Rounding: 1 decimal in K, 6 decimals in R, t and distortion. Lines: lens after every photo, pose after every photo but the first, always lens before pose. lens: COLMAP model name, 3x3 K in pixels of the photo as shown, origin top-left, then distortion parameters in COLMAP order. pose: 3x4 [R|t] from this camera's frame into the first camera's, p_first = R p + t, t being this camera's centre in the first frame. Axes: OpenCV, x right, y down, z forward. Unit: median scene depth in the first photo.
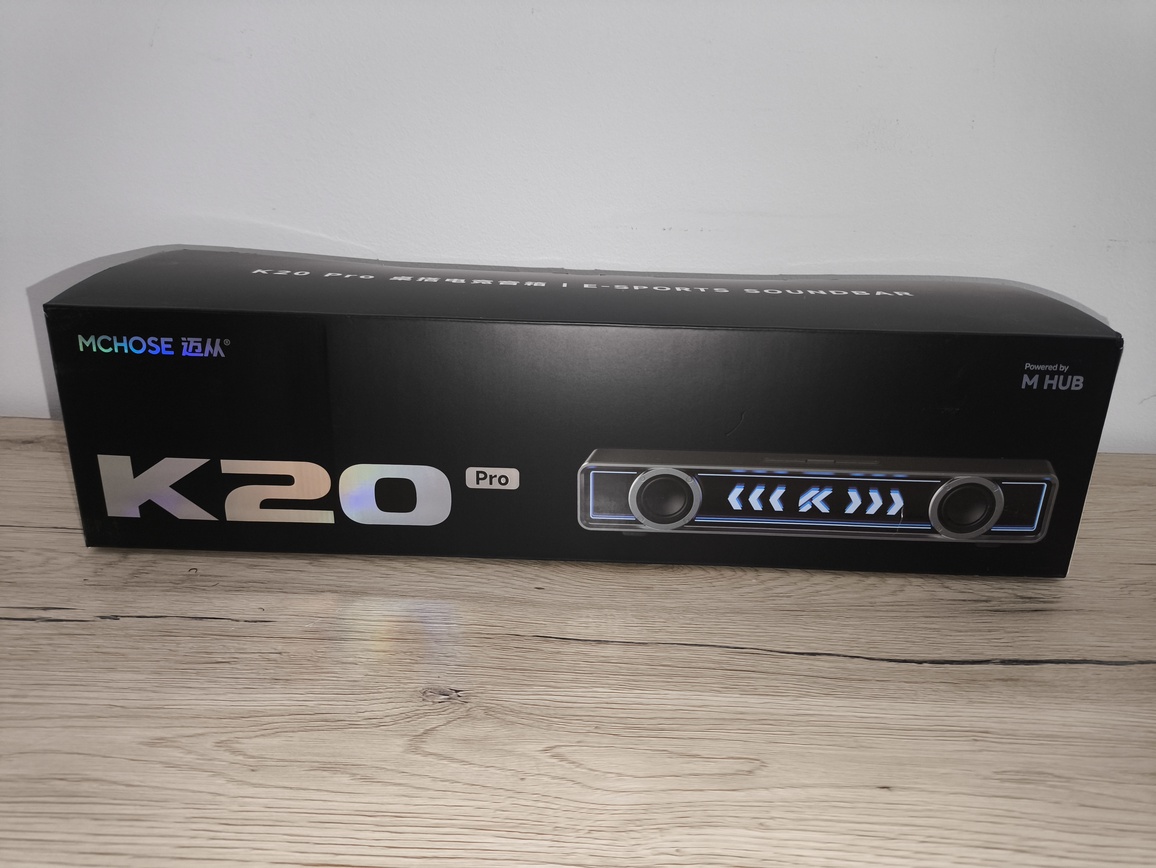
lens RADIAL K [[856.2, 0, 587.4], [0, 856.2, 434.0], [0, 0, 1]] dist [0.054725, -0.106085]
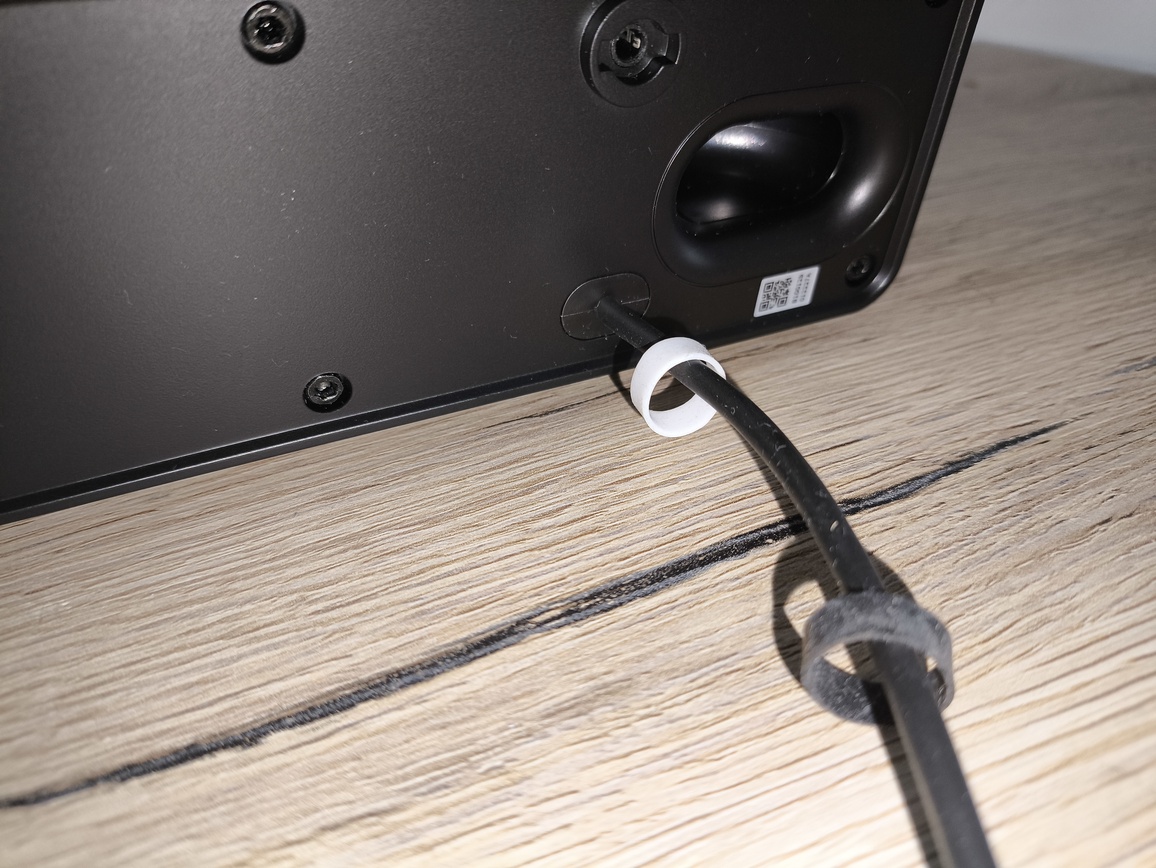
lens RADIAL K [[908.7, 0, 578.0], [0, 908.7, 434.0], [0, 0, 1]] dist [0.074974, -0.242474]
pose [[0.895717, -0.267161, 0.355410, 0.444188], [0.179971, 0.948789, 0.259632, 0.153795], [-0.406573, -0.168593, 0.897928, 0.840896]]
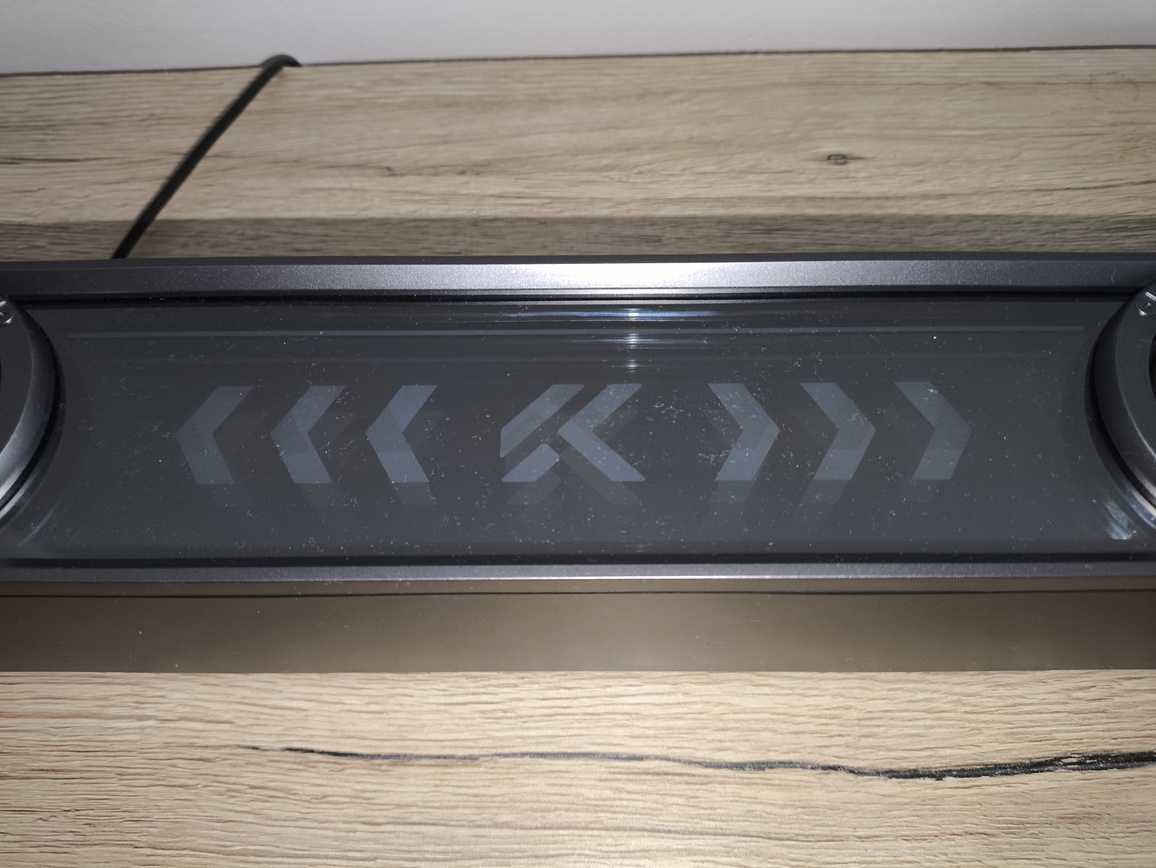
lens RADIAL K [[862.7, 0, 578.0], [0, 862.7, 434.0], [0, 0, 1]] dist [0.019988, -0.053105]
pose [[0.998808, -0.037982, -0.030654, 0.185186], [0.048720, 0.737961, 0.673082, -0.350188], [-0.002943, -0.673773, 0.738932, 0.806683]]
